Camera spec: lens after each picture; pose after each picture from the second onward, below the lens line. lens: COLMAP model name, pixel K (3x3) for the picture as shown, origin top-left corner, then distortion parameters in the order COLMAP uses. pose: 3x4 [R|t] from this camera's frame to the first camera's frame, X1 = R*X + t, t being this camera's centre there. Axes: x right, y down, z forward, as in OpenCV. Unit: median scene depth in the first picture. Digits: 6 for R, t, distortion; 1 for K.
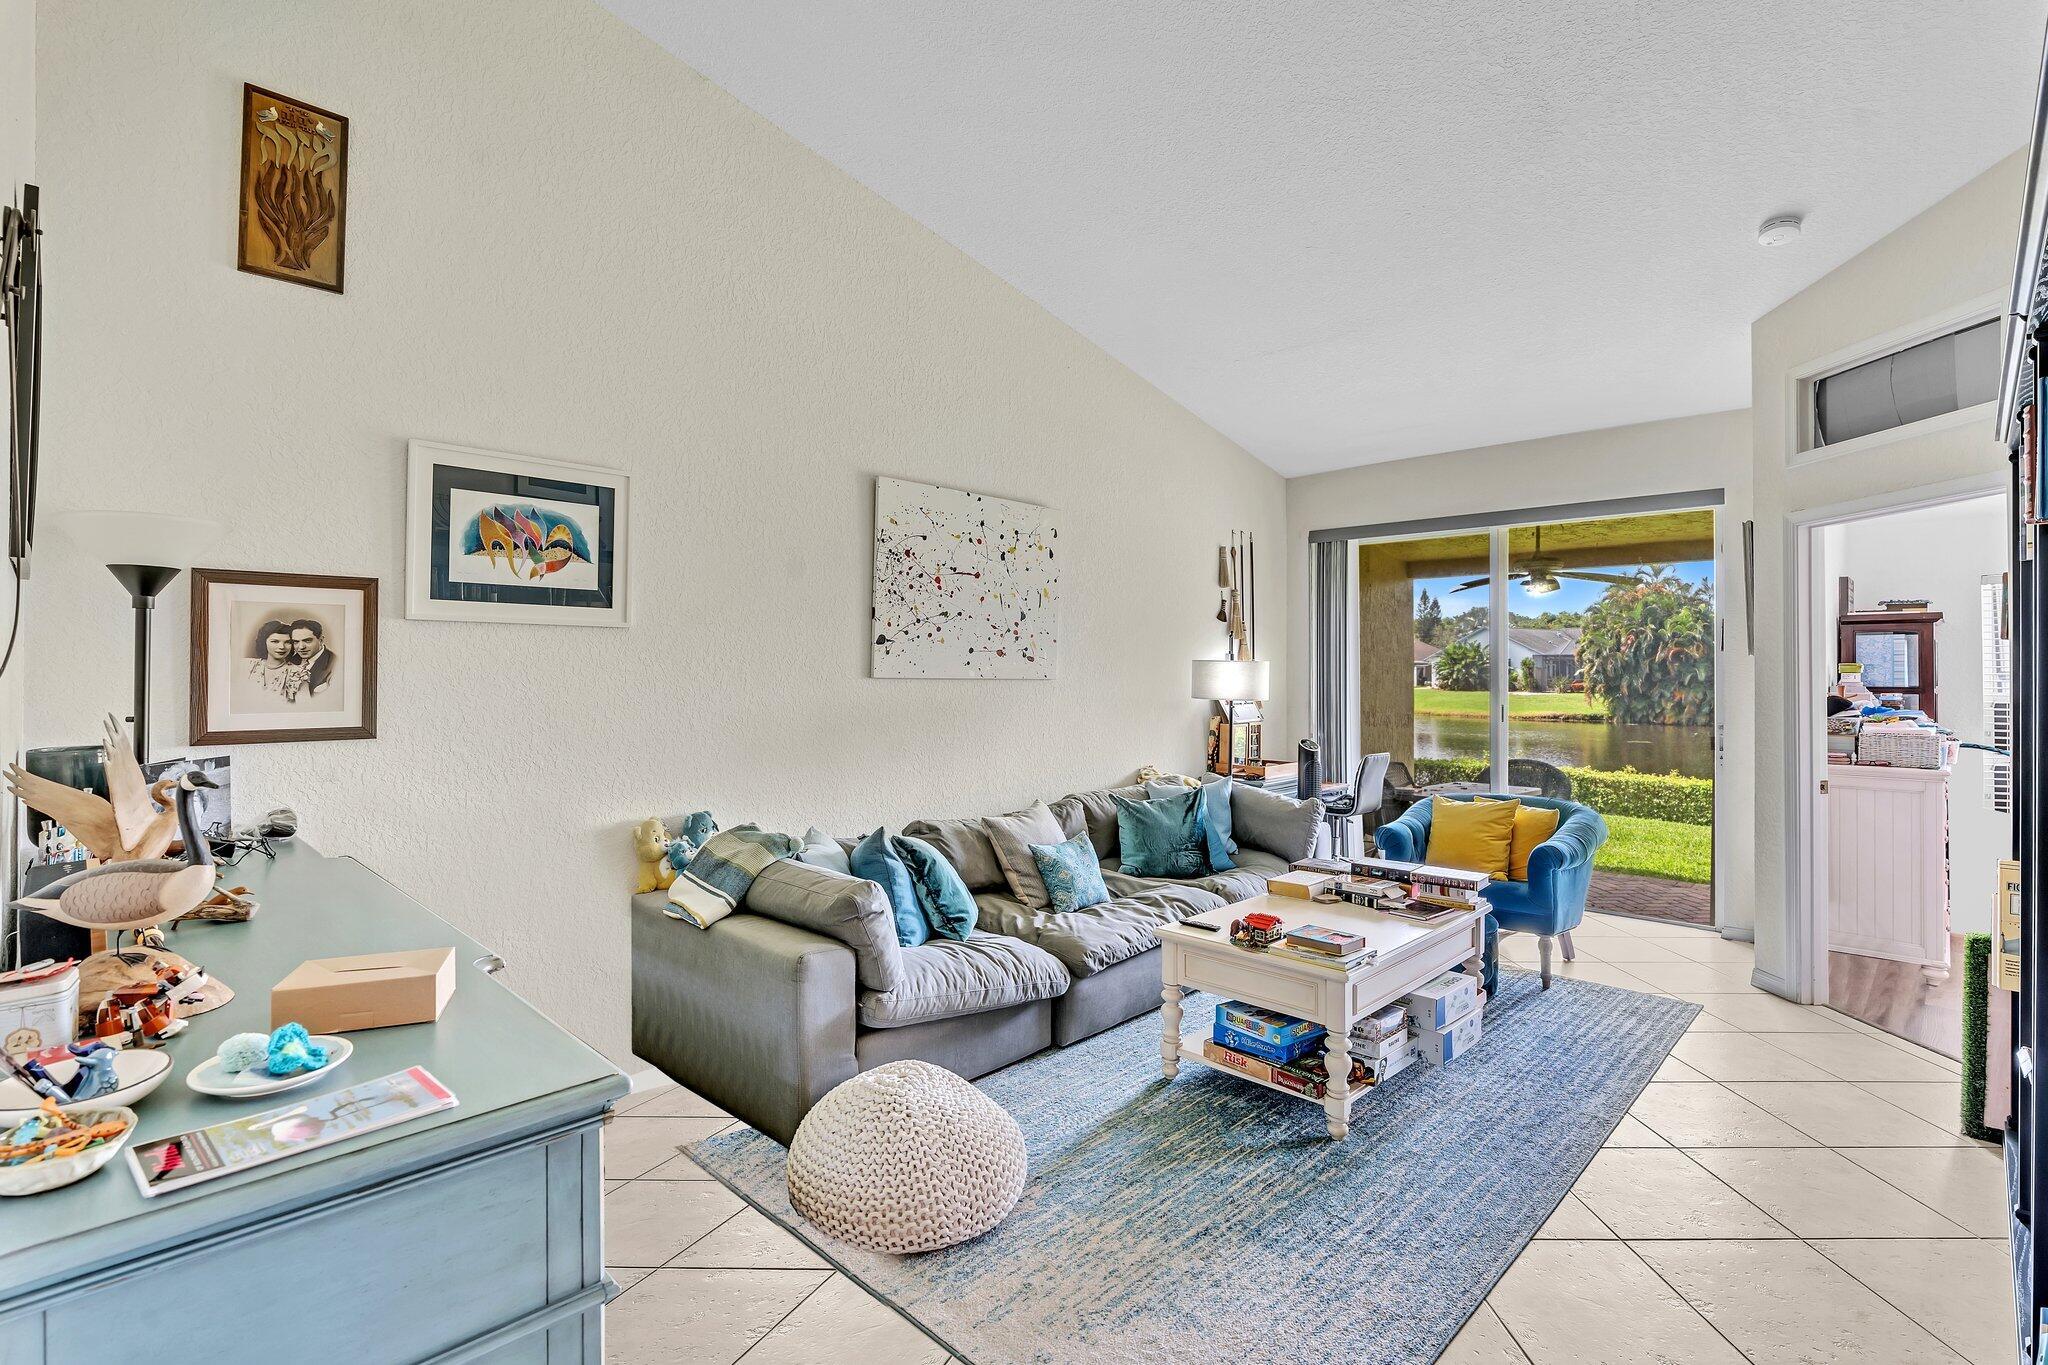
lens RADIAL K [[966.2, 0, 995.1], [0, 966.2, 649.9], [0, 0, 1]] dist [-0.011870, 0.004873]
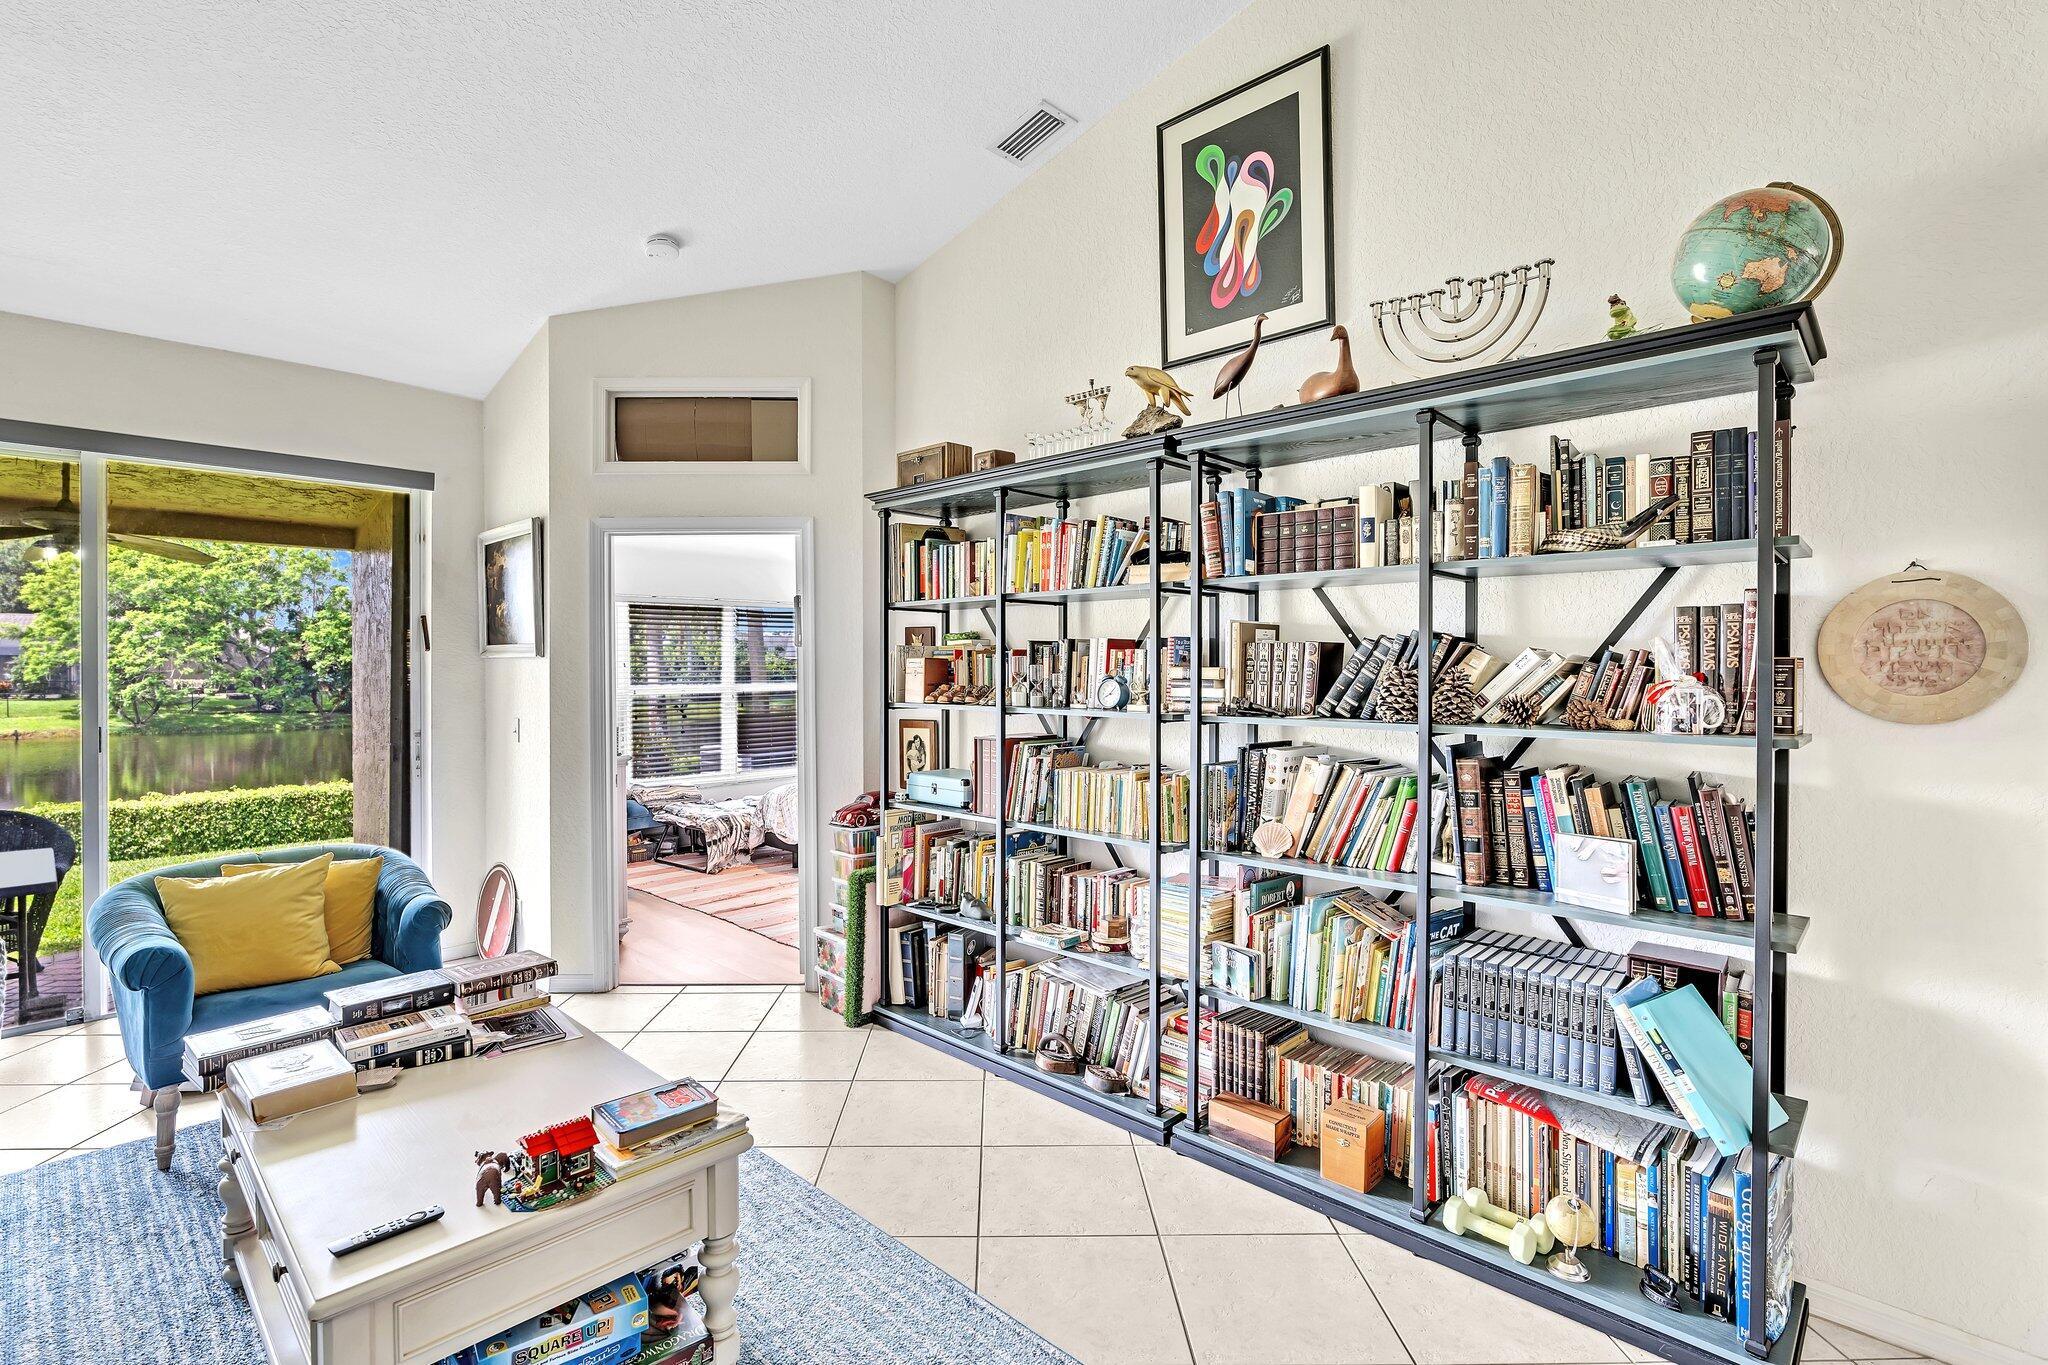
lens RADIAL K [[966.2, 0, 1013.5], [0, 966.2, 667.8], [0, 0, 1]] dist [-0.011870, 0.004873]
pose [[-0.011913, -0.002570, 0.999926, -0.194477], [-0.015487, 0.999877, 0.002385, 0.006922], [-0.999809, -0.015457, -0.011951, 0.540964]]
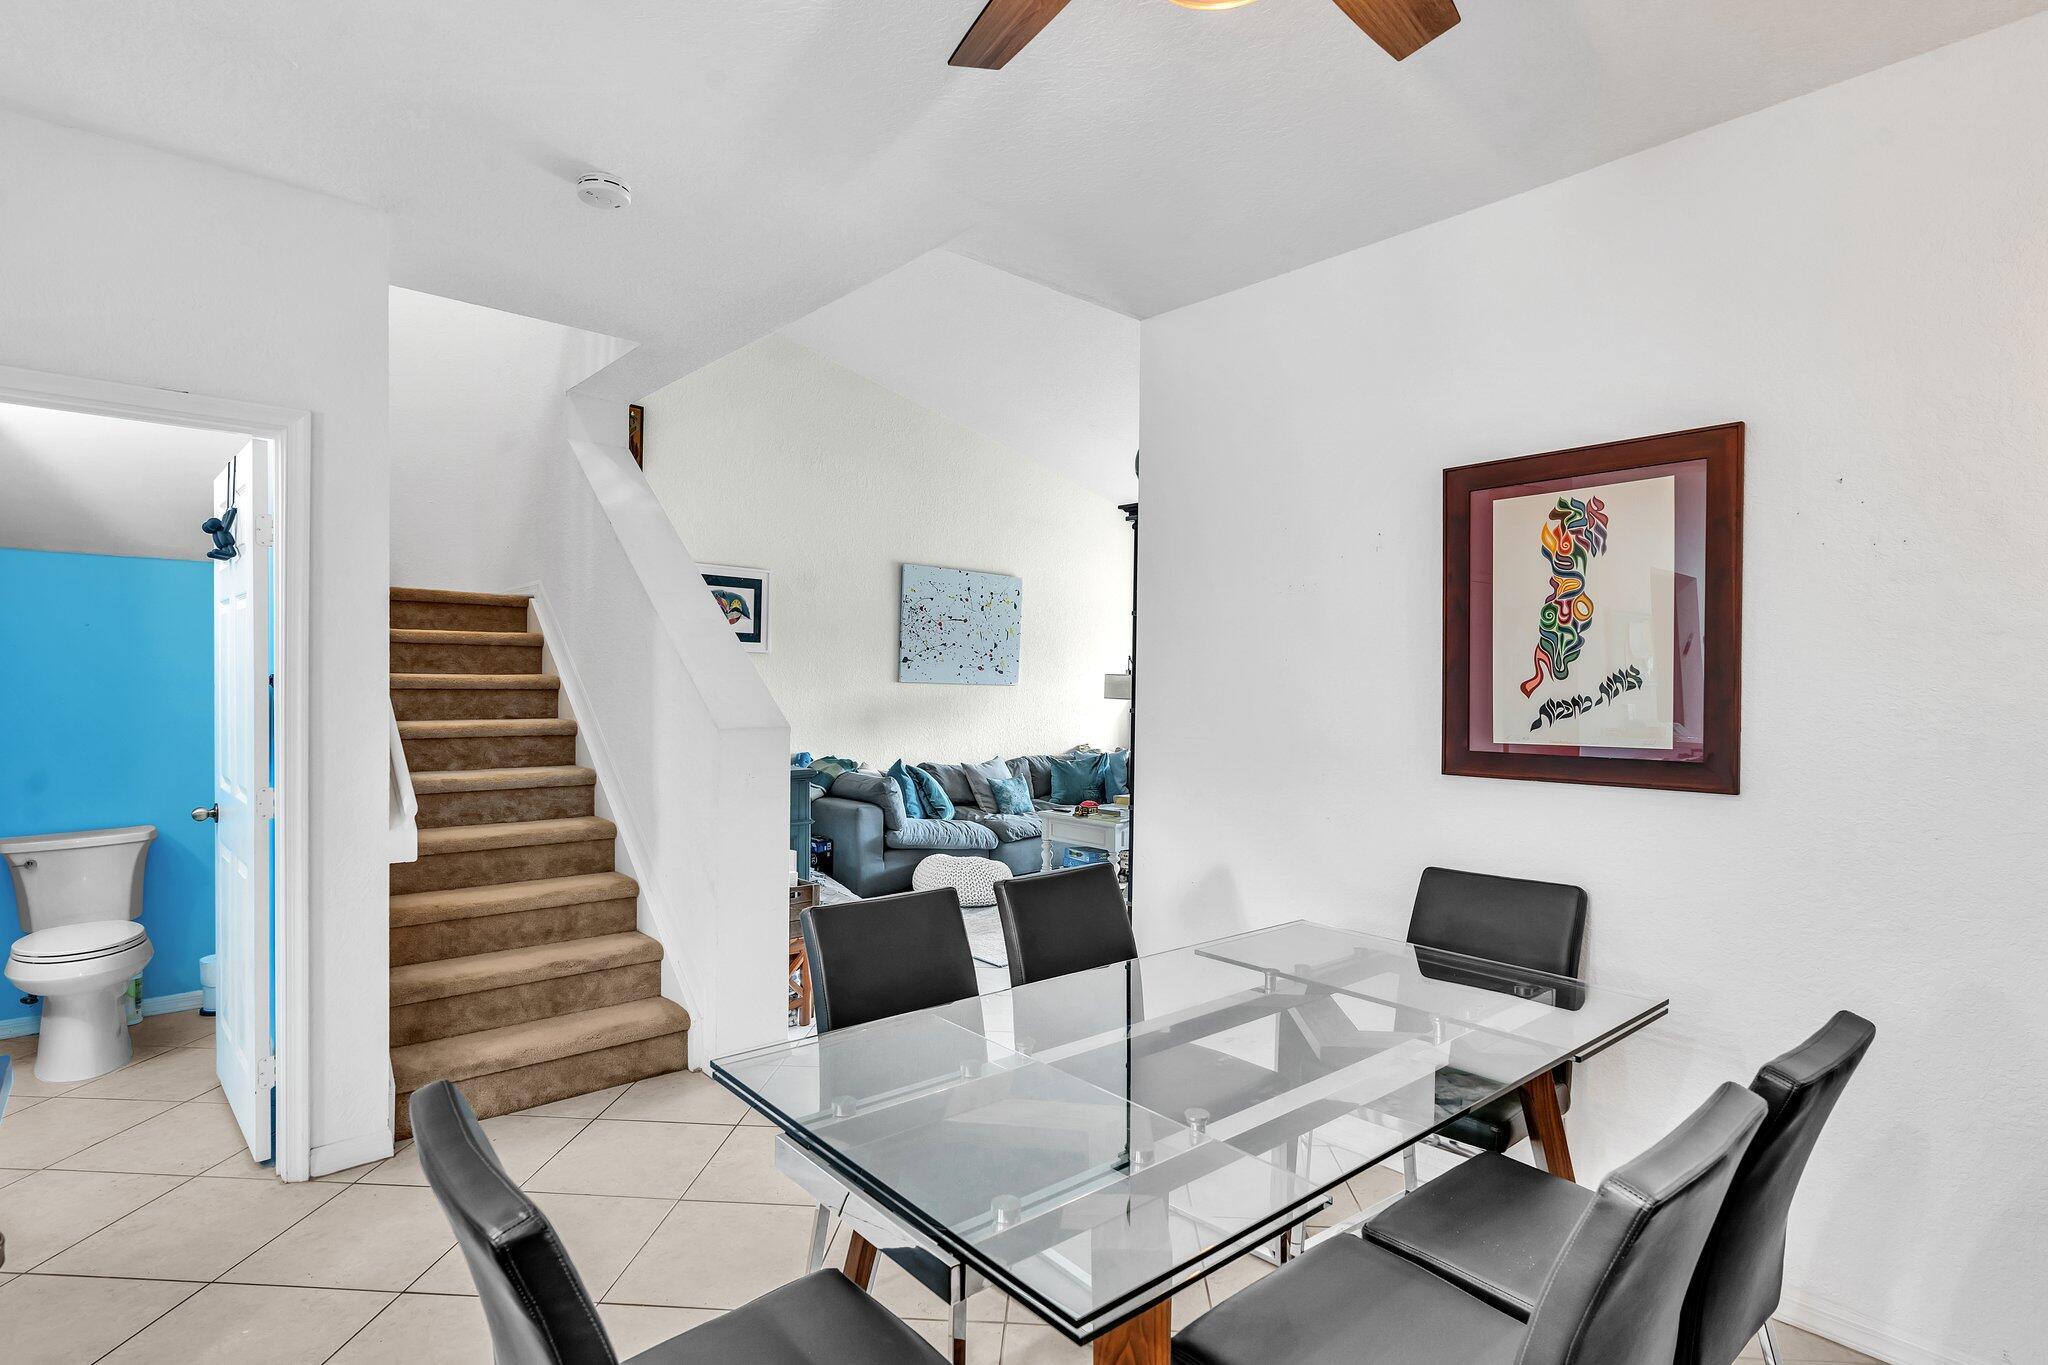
lens RADIAL K [[1005.0, 0, 1006.5], [0, 1005.0, 689.3], [0, 0, 1]] dist [-0.002047, 0.000449]
pose [[0.998620, 0.012874, -0.050909, 0.156301], [-0.011521, 0.999575, 0.026783, -0.008004], [0.051232, -0.026160, 0.998344, -0.788408]]
